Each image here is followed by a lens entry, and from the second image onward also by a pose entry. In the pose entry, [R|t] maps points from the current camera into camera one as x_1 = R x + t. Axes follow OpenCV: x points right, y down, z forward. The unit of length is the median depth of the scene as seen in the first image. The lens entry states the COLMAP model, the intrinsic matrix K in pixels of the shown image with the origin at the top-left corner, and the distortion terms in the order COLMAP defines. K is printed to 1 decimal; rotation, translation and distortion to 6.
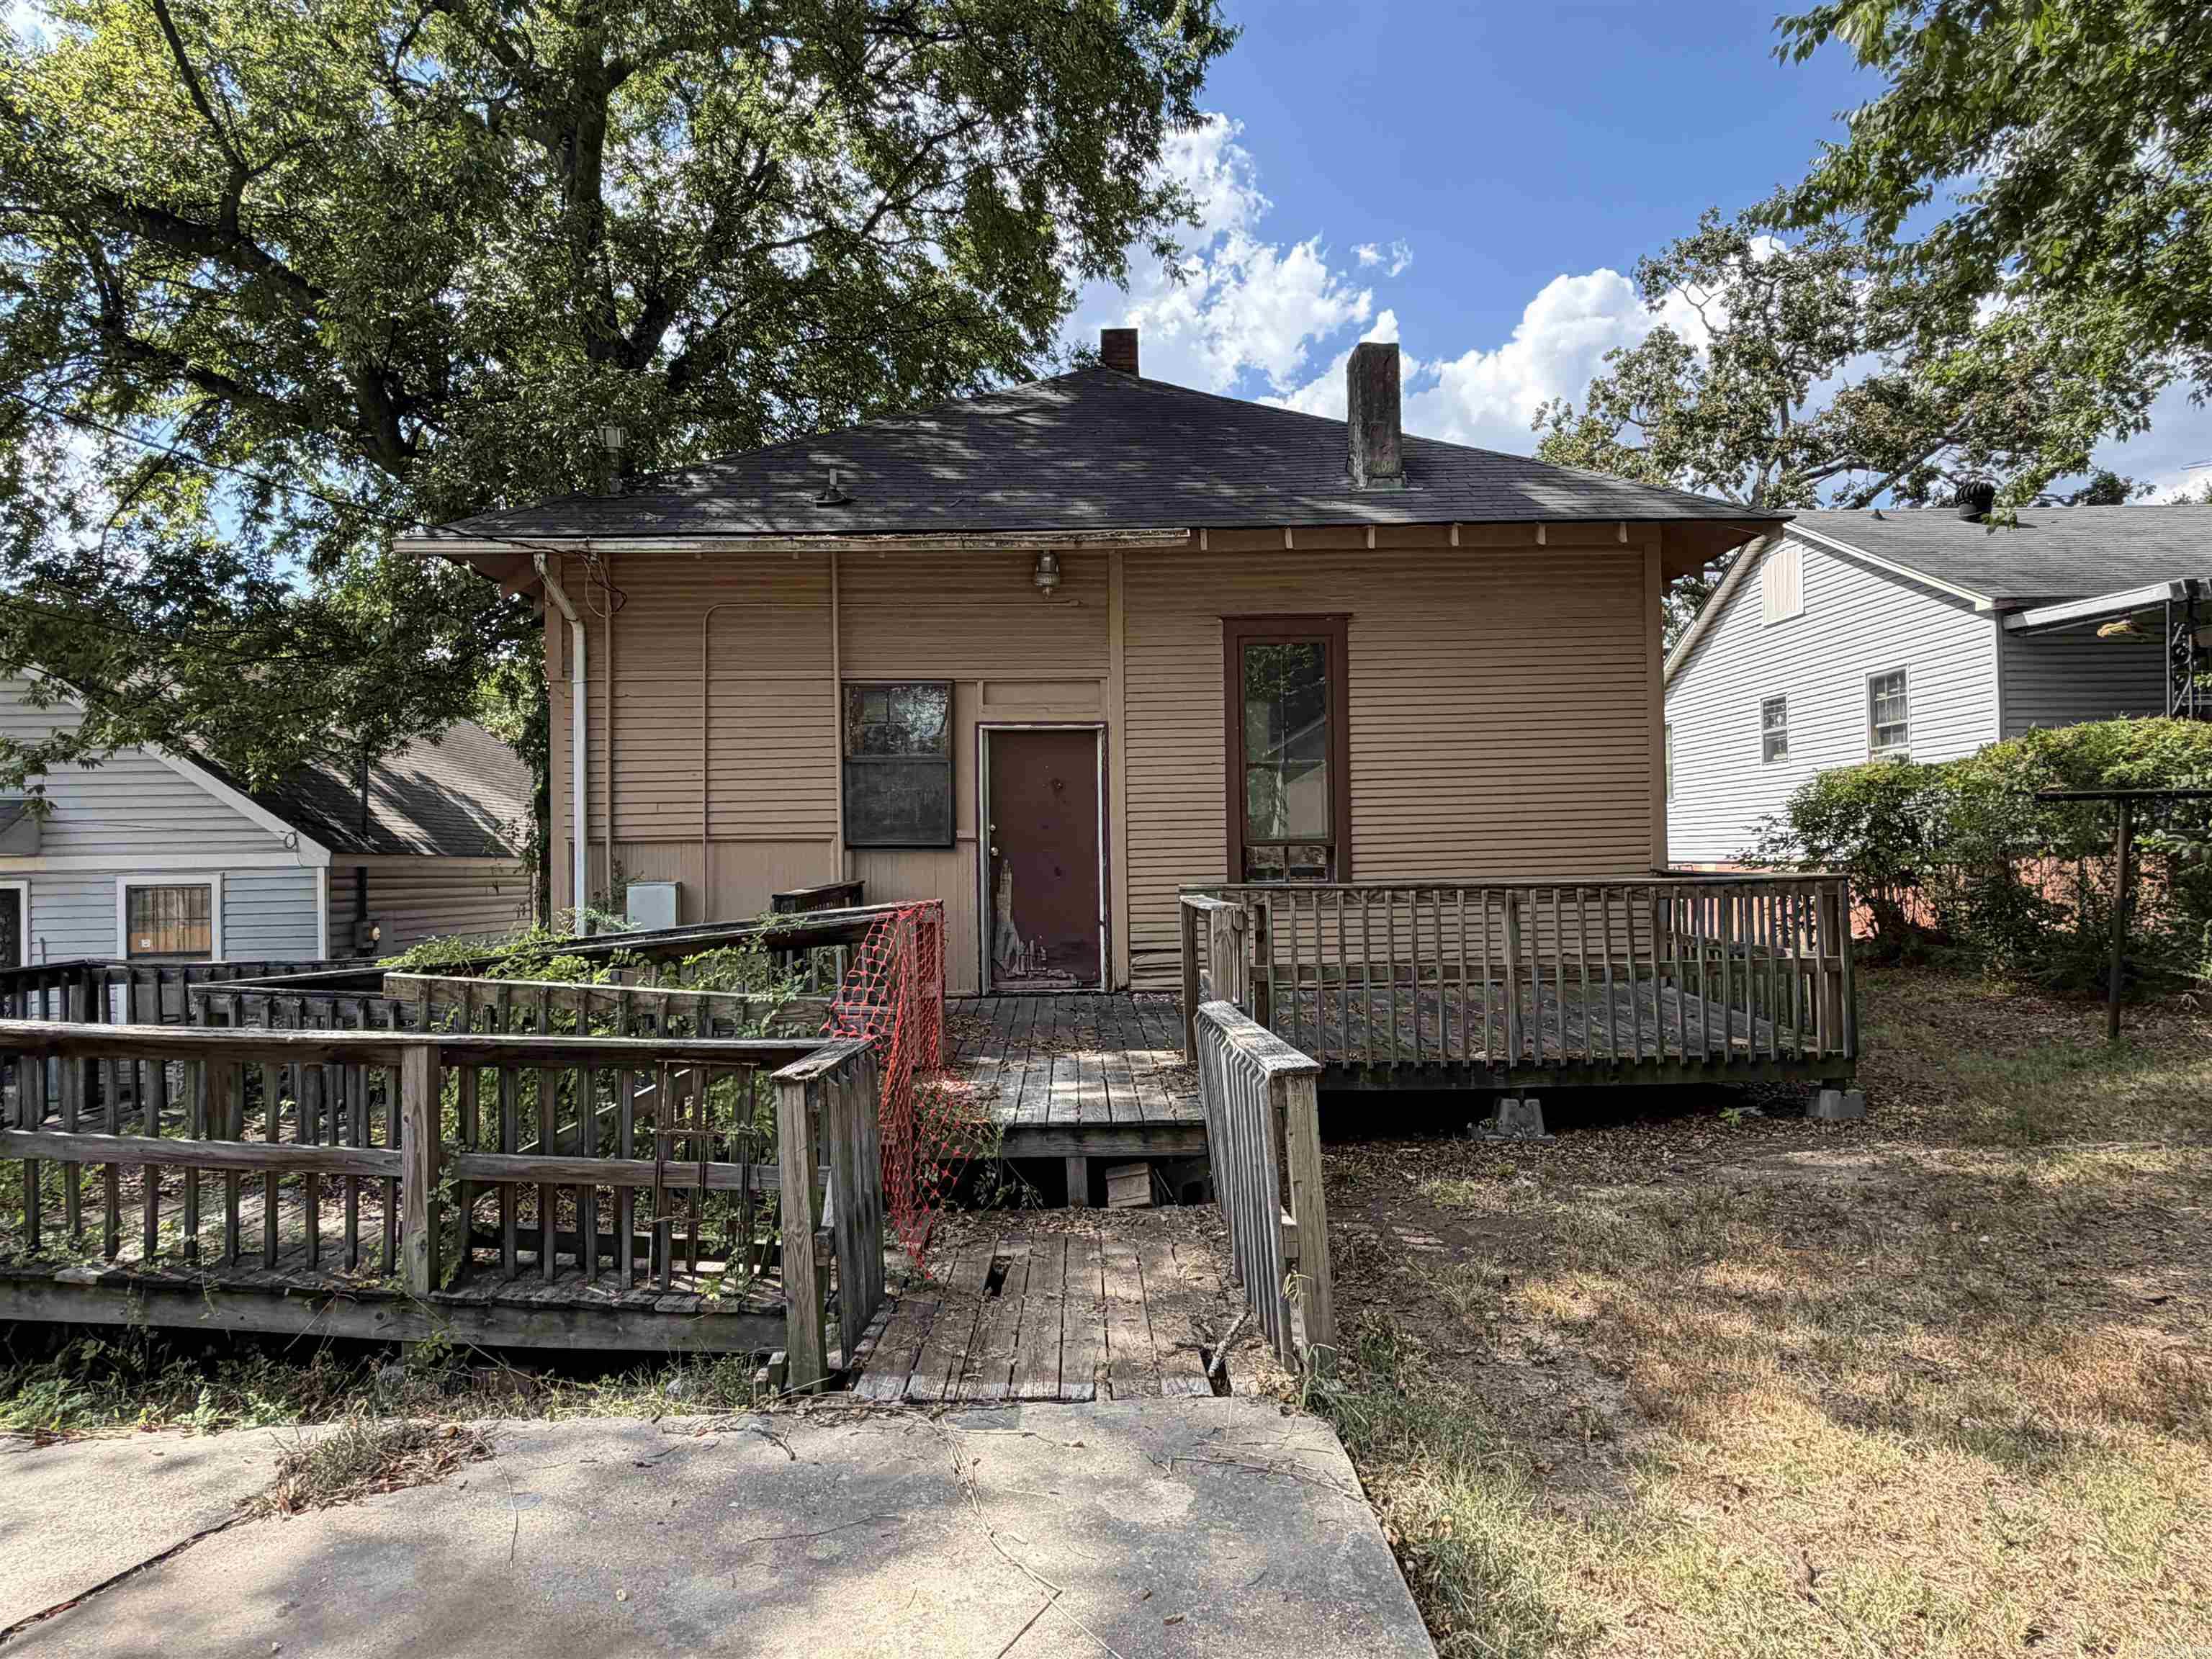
lens RADIAL K [[1259.8, 0, 1098.6], [0, 1259.8, 838.9], [0, 0, 1]] dist [0.000754, 0.001186]
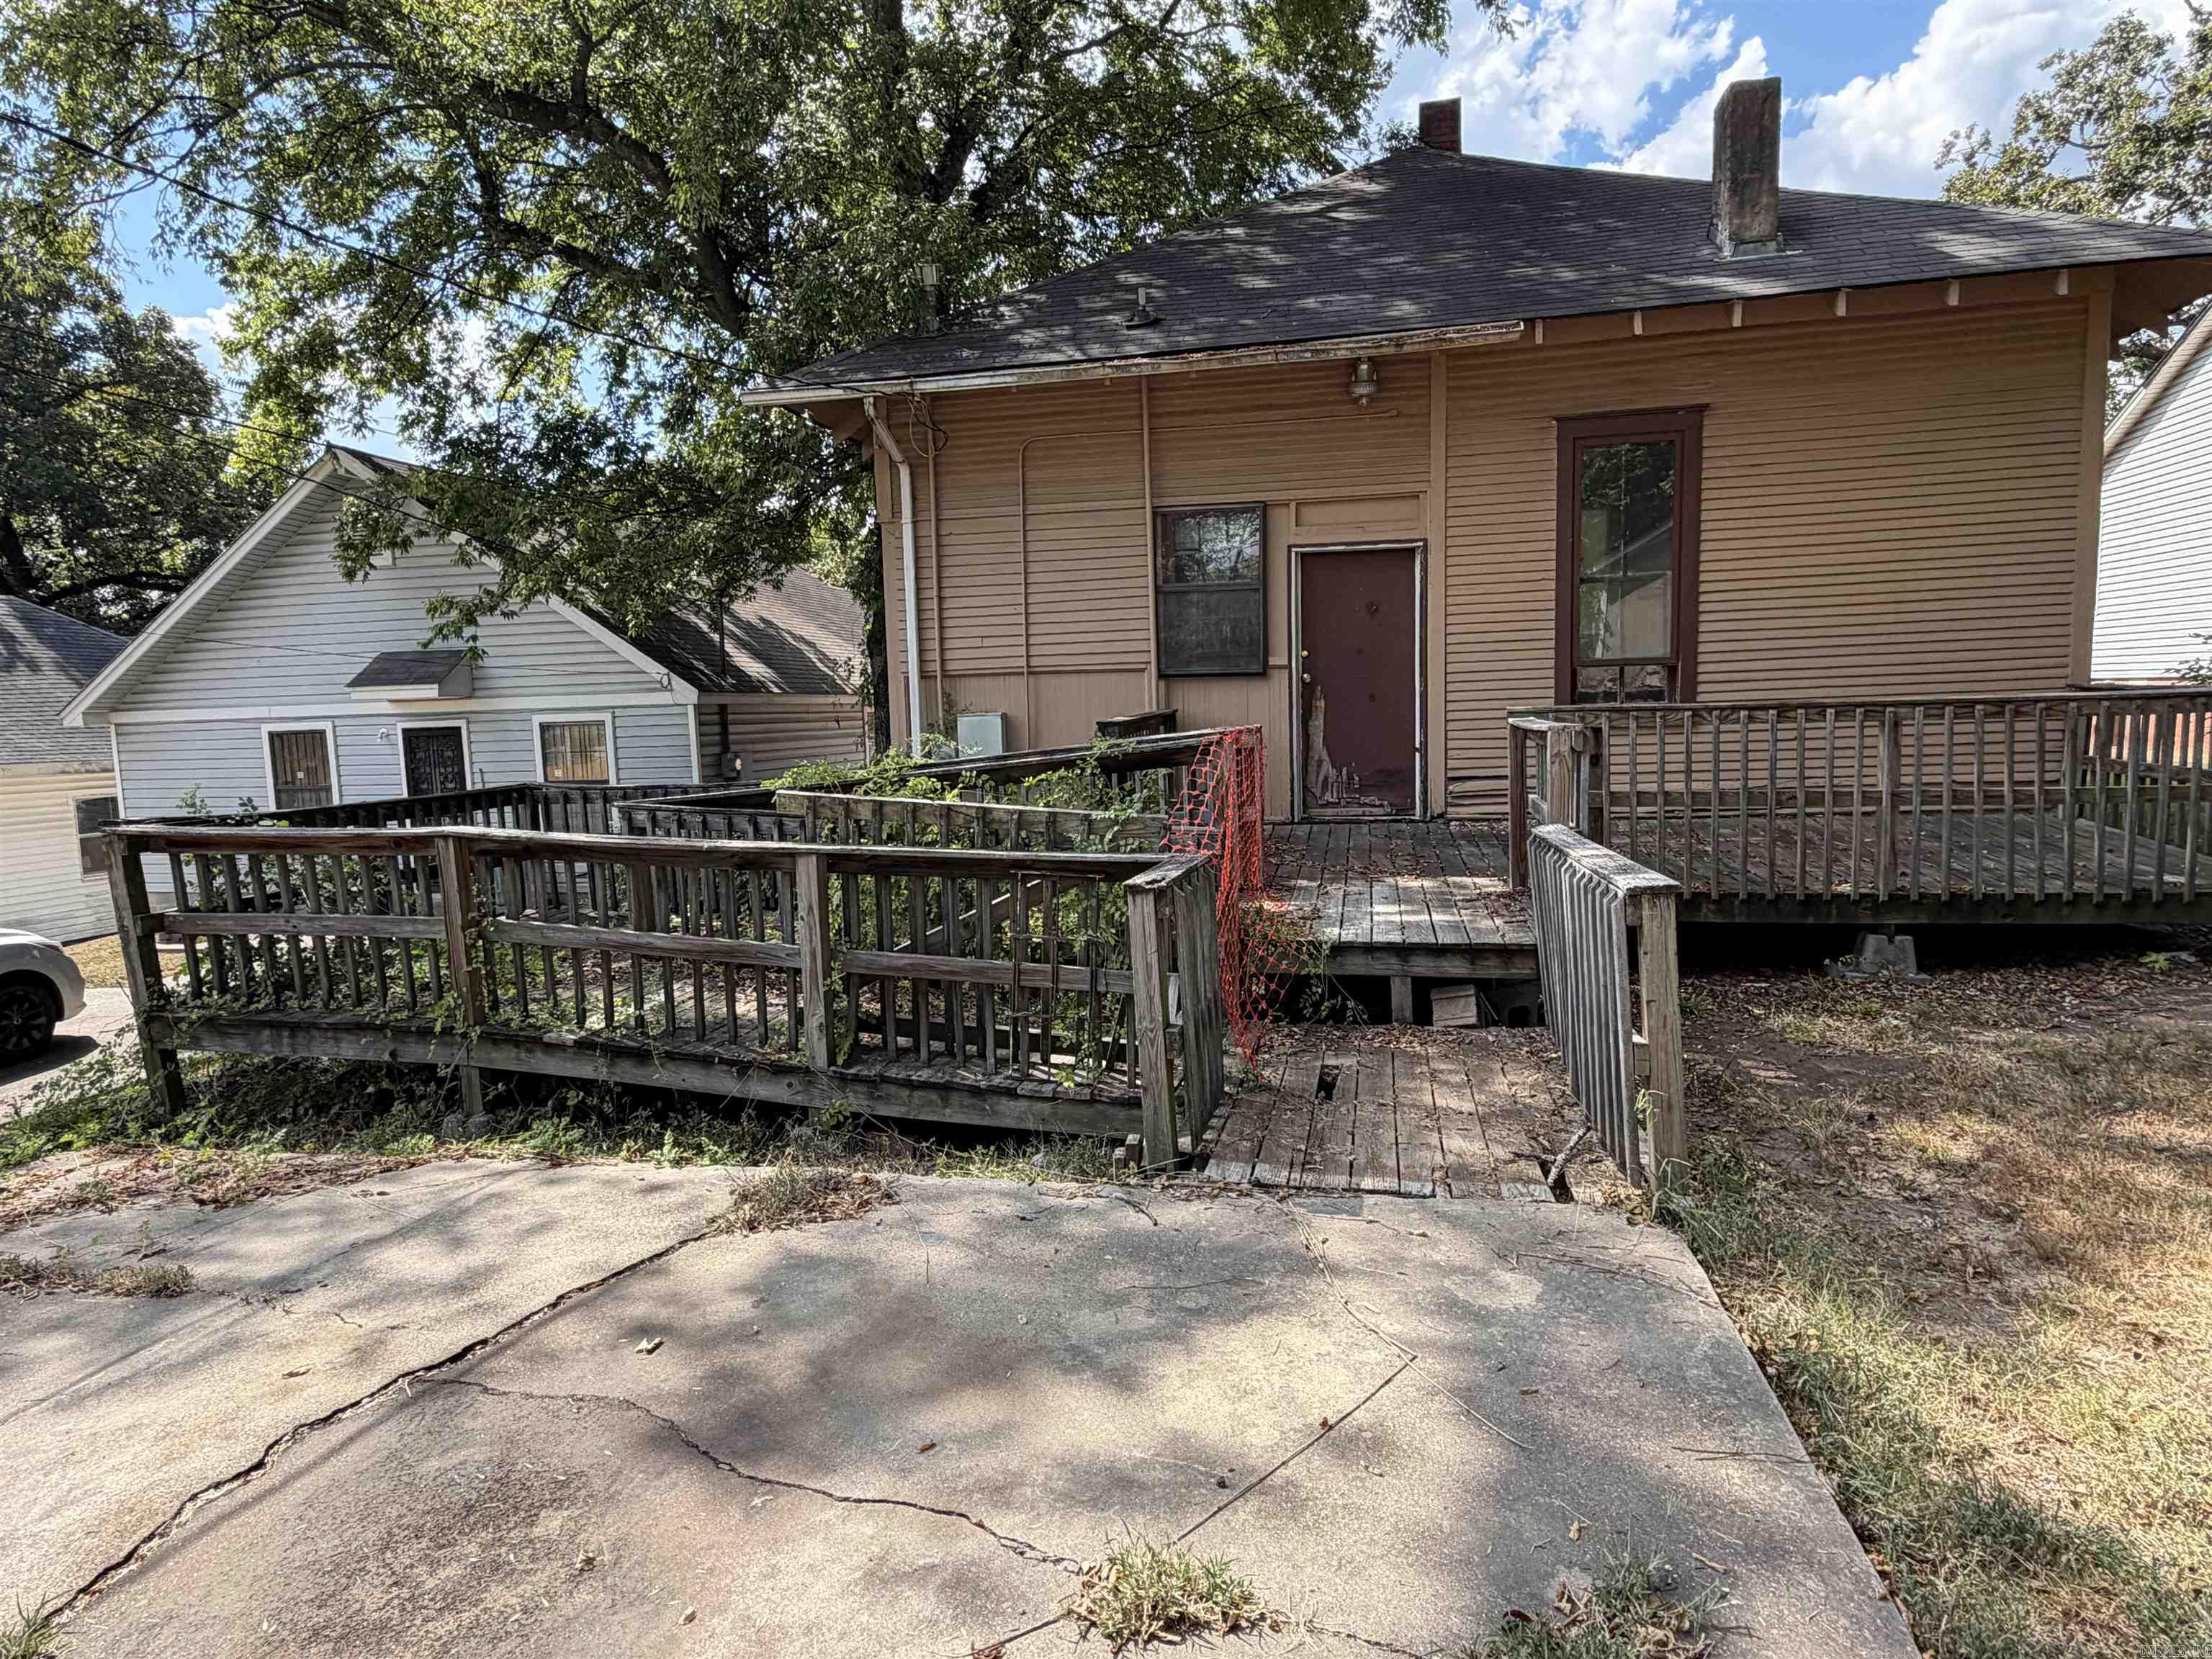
lens RADIAL K [[1259.8, 0, 1098.6], [0, 1259.8, 838.9], [0, 0, 1]] dist [0.000754, 0.001186]
pose [[0.973396, 0.011046, -0.228865, -0.014860], [0.019057, 0.991474, 0.128905, 0.004995], [0.228337, -0.129837, 0.964886, -0.010818]]
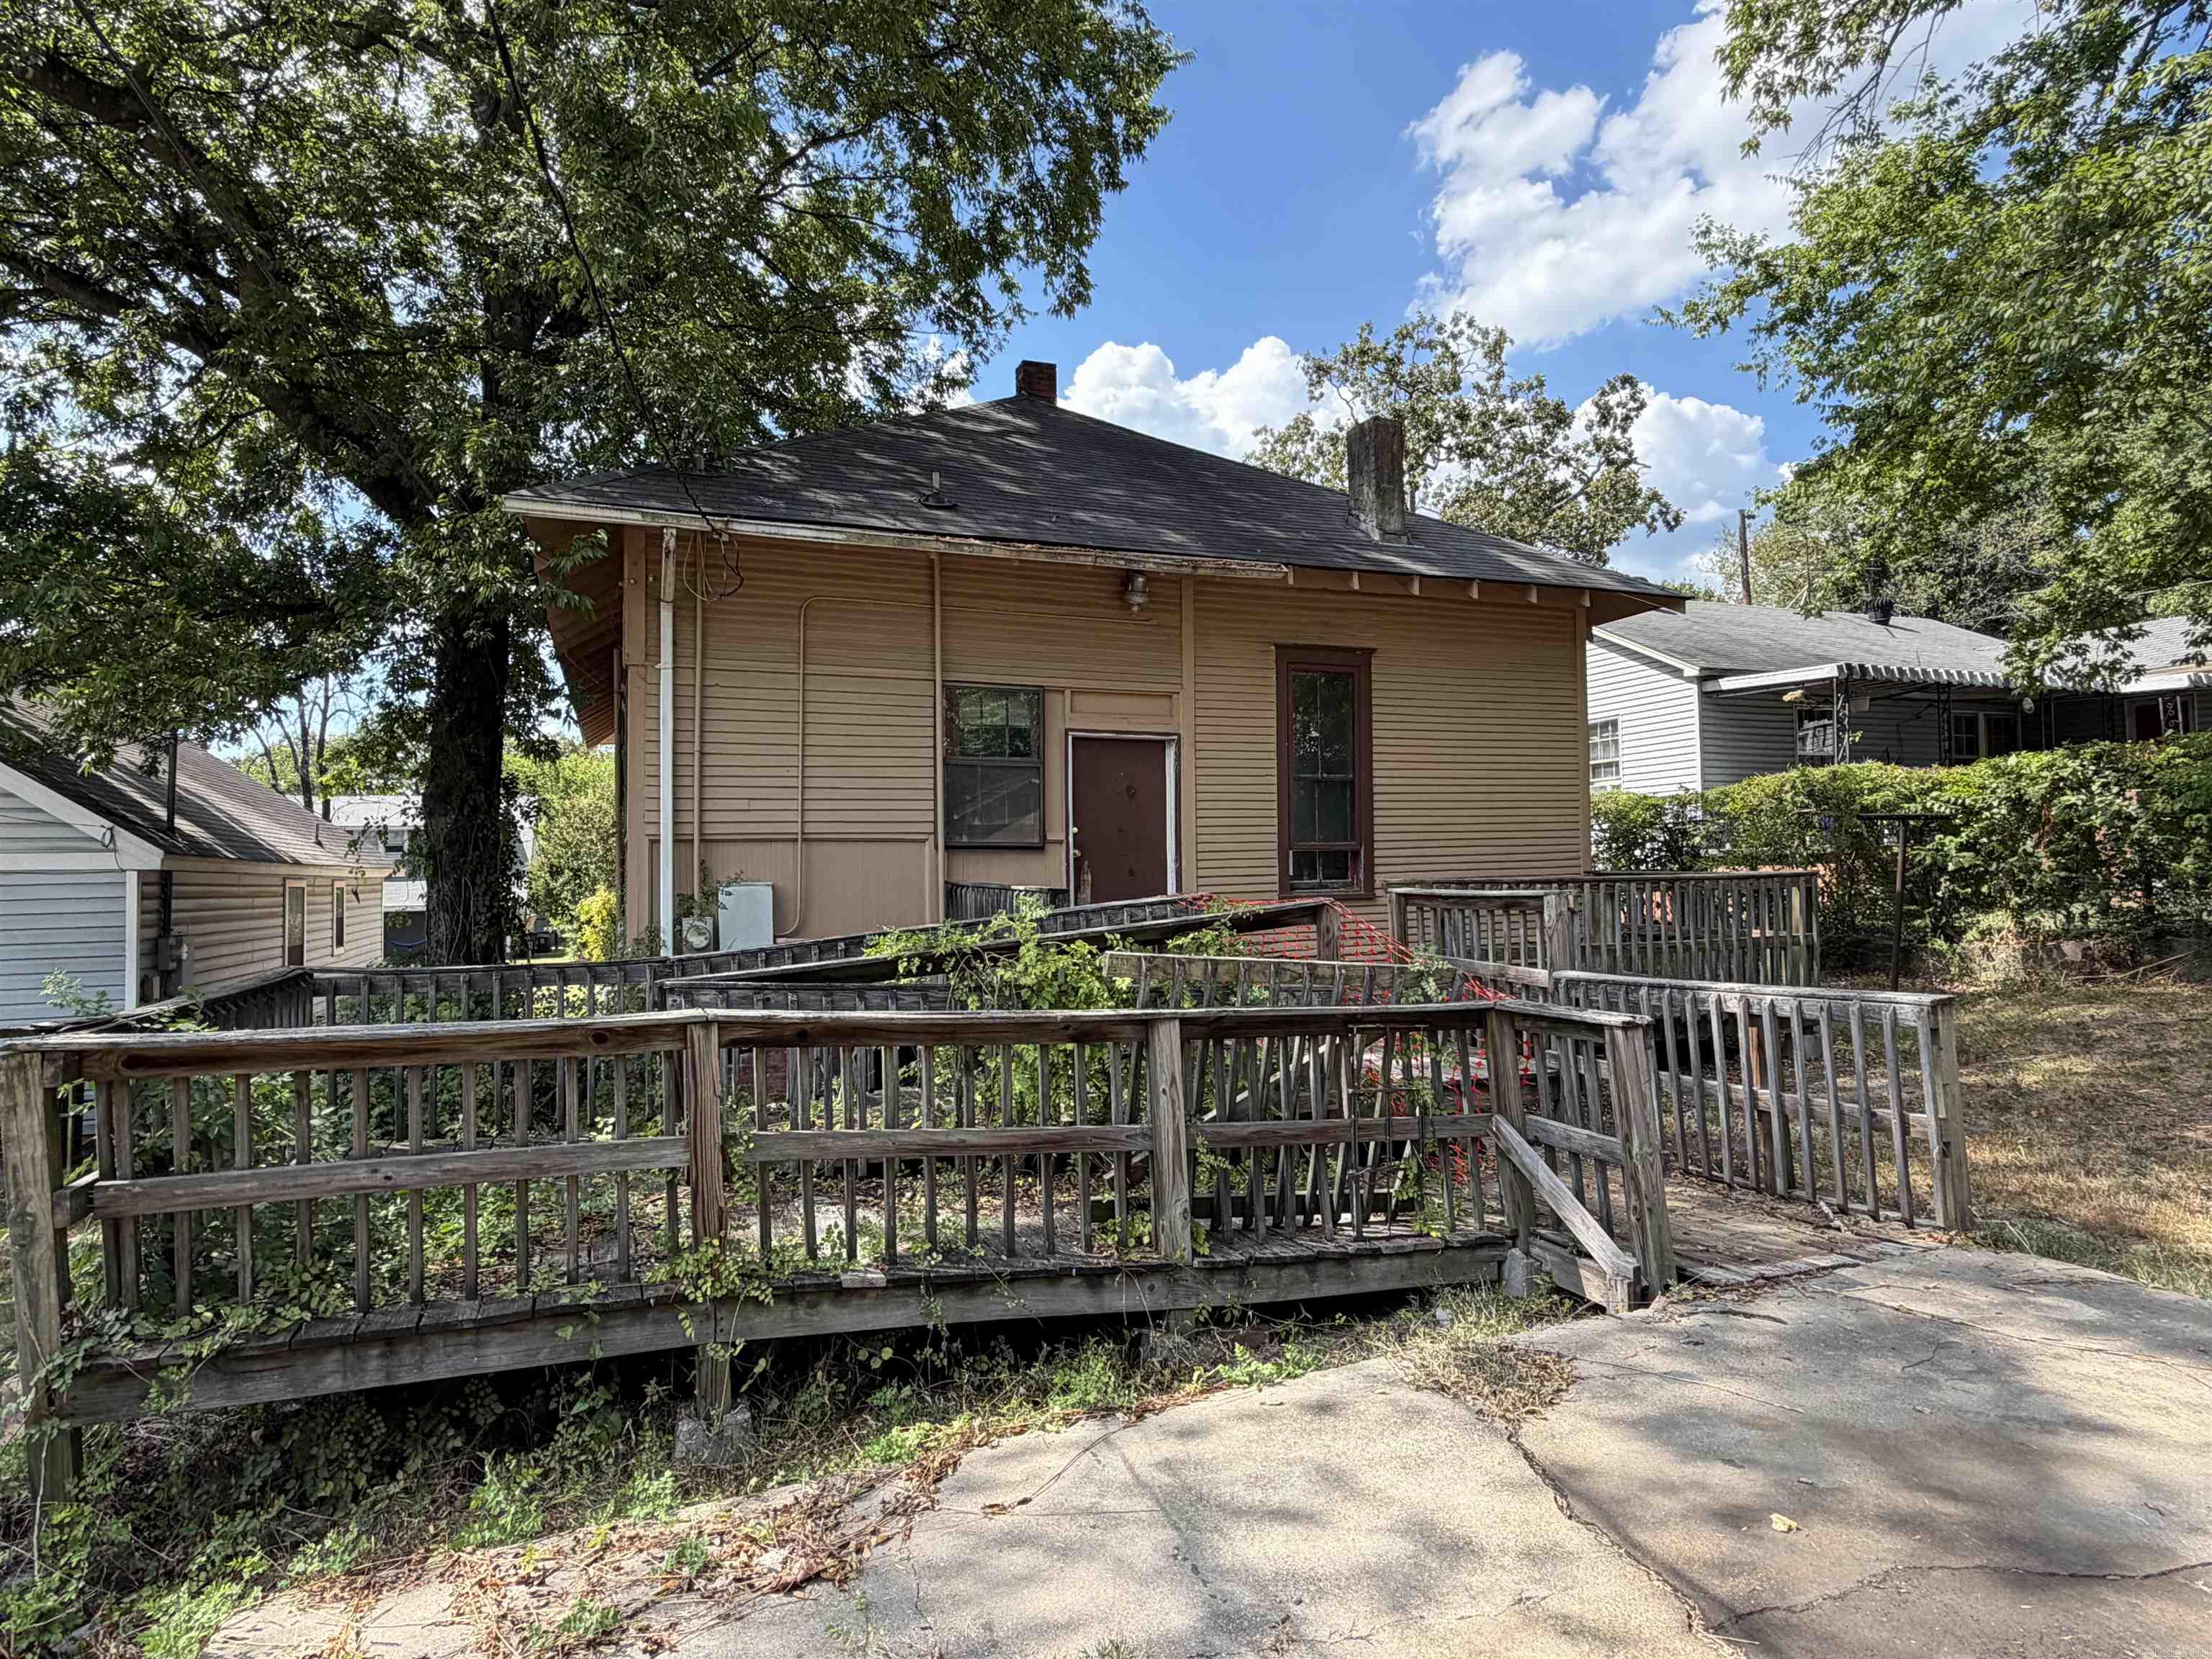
lens RADIAL K [[1234.1, 0, 1106.0], [0, 1234.1, 829.5], [0, 0, 1]] dist [0.001997, 0.000310]
pose [[0.935488, 0.014177, 0.353073, -0.449922], [-0.006406, 0.999711, -0.023170, 0.015058], [-0.353300, 0.019414, 0.935309, 0.034841]]
